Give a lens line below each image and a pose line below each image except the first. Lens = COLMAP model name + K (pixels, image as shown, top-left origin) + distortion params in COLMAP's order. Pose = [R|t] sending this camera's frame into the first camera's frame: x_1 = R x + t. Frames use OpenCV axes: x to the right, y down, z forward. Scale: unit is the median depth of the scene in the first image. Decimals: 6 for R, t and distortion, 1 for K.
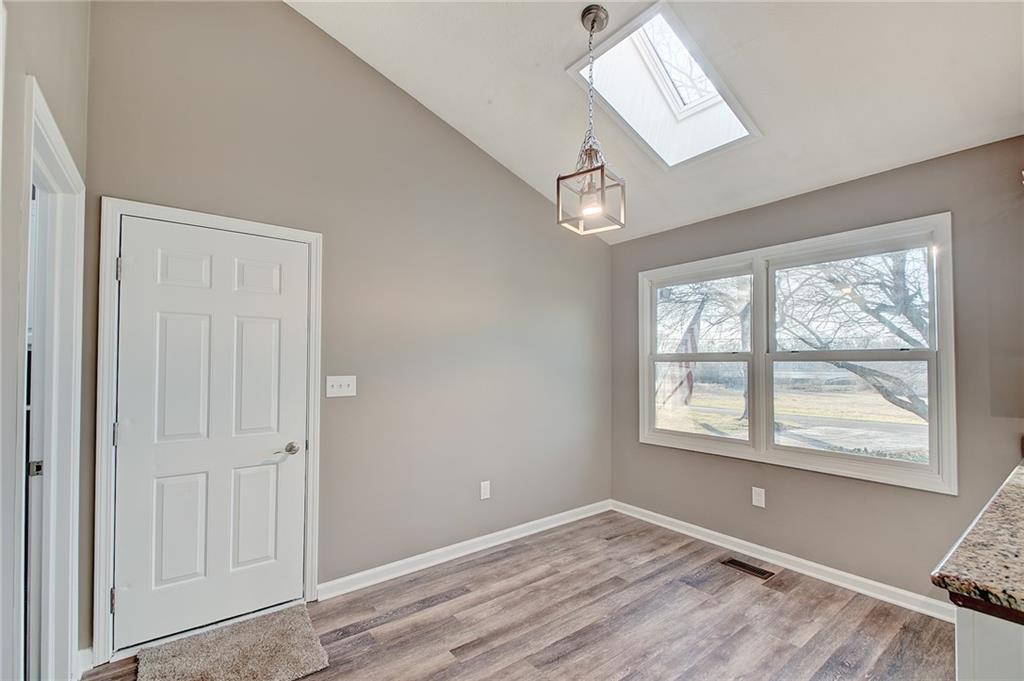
lens RADIAL K [[443.4, 0, 511.0], [0, 443.4, 352.1], [0, 0, 1]] dist [0.020125, -0.014308]
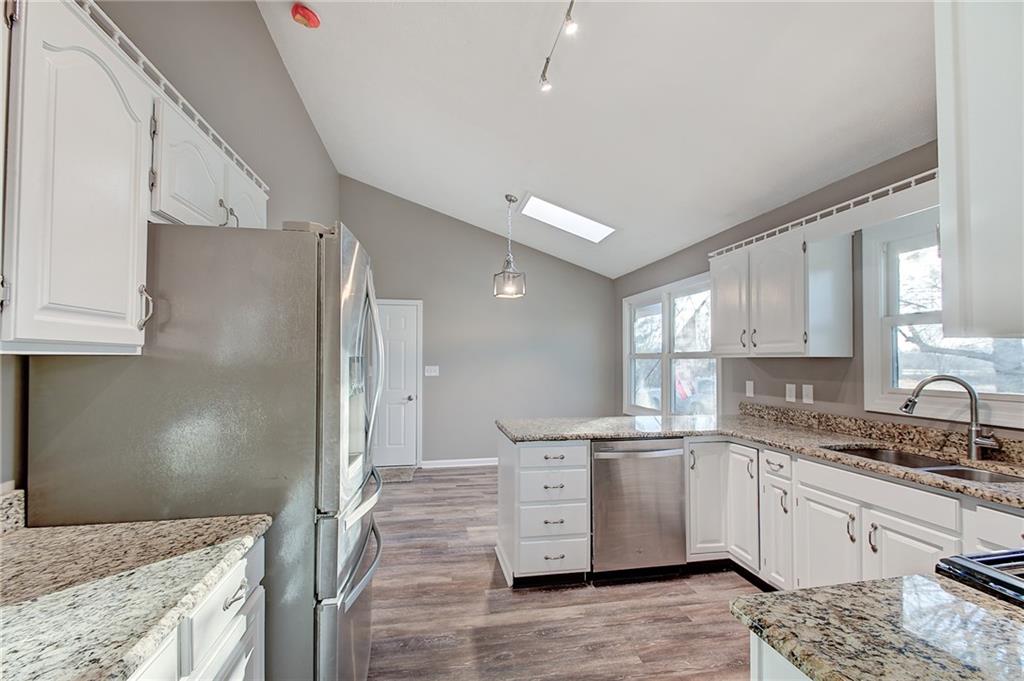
lens RADIAL K [[445.8, 0, 512.0], [0, 445.8, 354.9], [0, 0, 1]] dist [0.027212, -0.017508]
pose [[0.891314, -0.006187, -0.453344, 0.924128], [0.012084, 0.999876, 0.010112, -0.017396], [0.453225, -0.014491, 0.891278, -0.722377]]
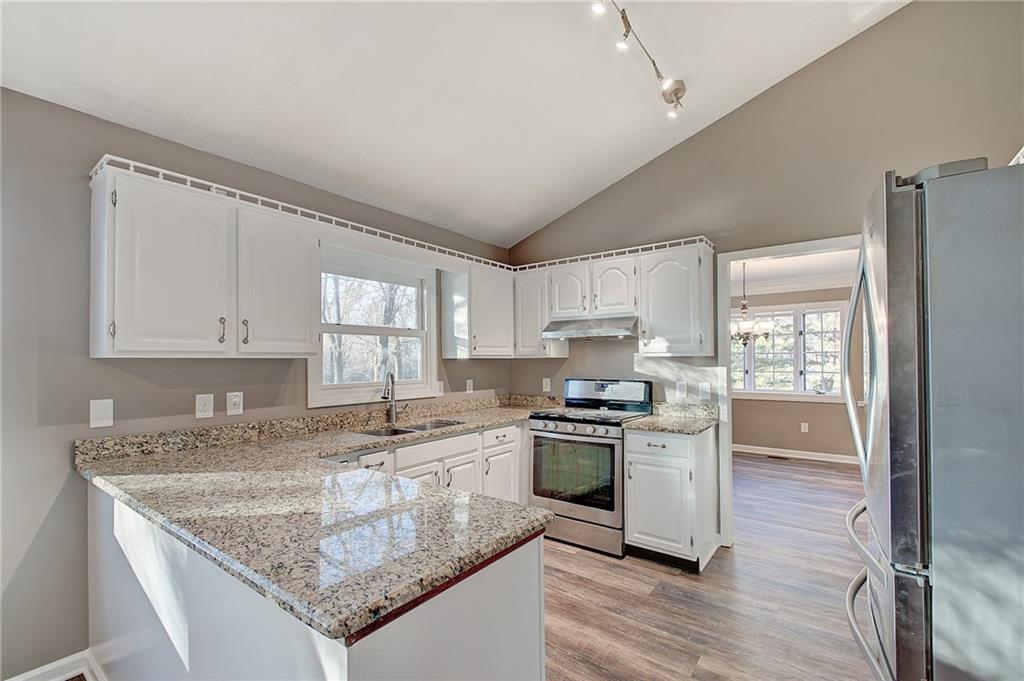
lens RADIAL K [[445.8, 0, 512.0], [0, 445.8, 354.9], [0, 0, 1]] dist [0.027212, -0.017508]
pose [[-0.268910, 0.011551, 0.963096, 0.027092], [-0.019129, 0.999667, -0.017330, 0.006612], [-0.962975, -0.023083, -0.268599, 0.315721]]
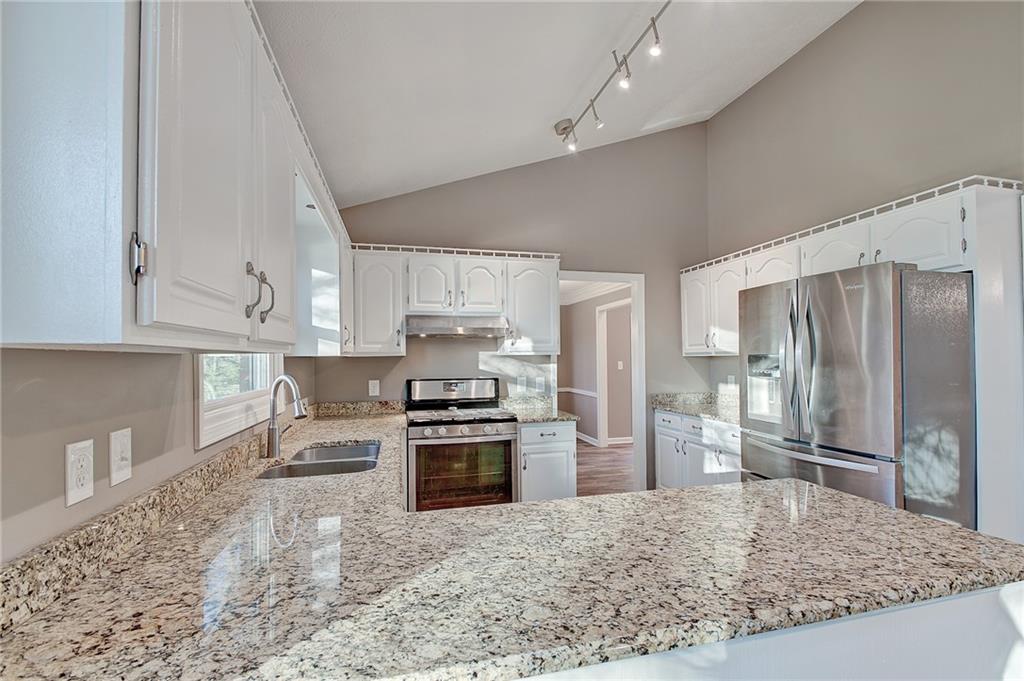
lens RADIAL K [[448.4, 0, 513.3], [0, 448.4, 353.2], [0, 0, 1]] dist [0.012335, -0.010770]
pose [[-0.918151, 0.009108, 0.396127, 0.588409], [-0.003995, 0.999472, -0.032241, 0.020313], [-0.396212, -0.031184, -0.917630, 0.848524]]
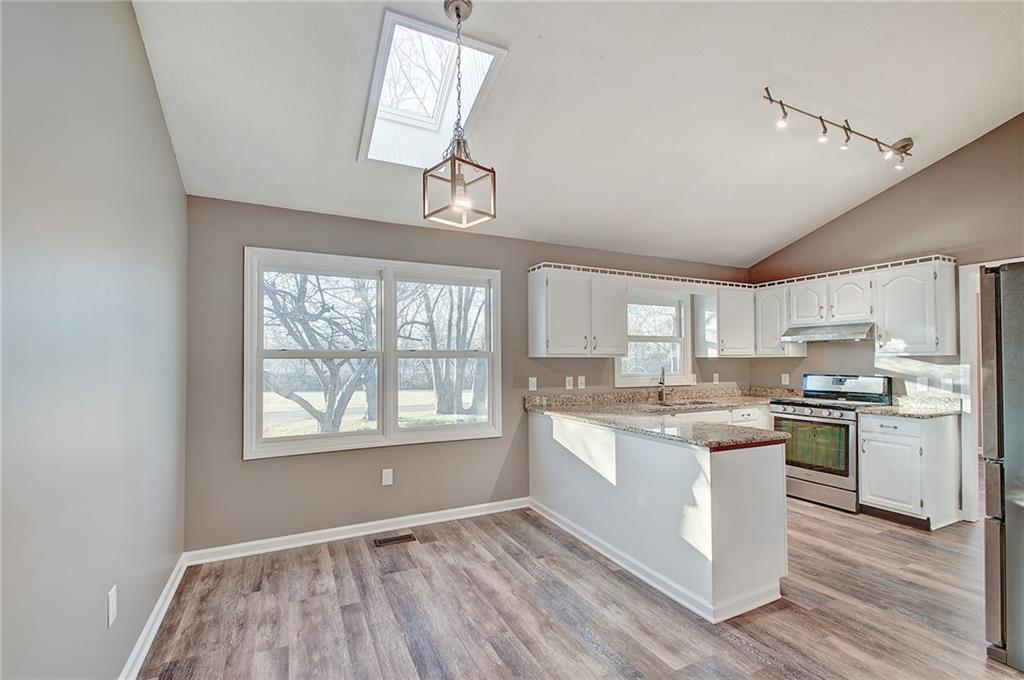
lens RADIAL K [[445.8, 0, 512.0], [0, 445.8, 354.4], [0, 0, 1]] dist [0.027212, -0.017508]
pose [[0.193268, 0.010292, 0.981092, -0.599012], [-0.020036, 0.999778, -0.006541, 0.012961], [-0.980941, -0.018393, 0.193432, 0.549429]]
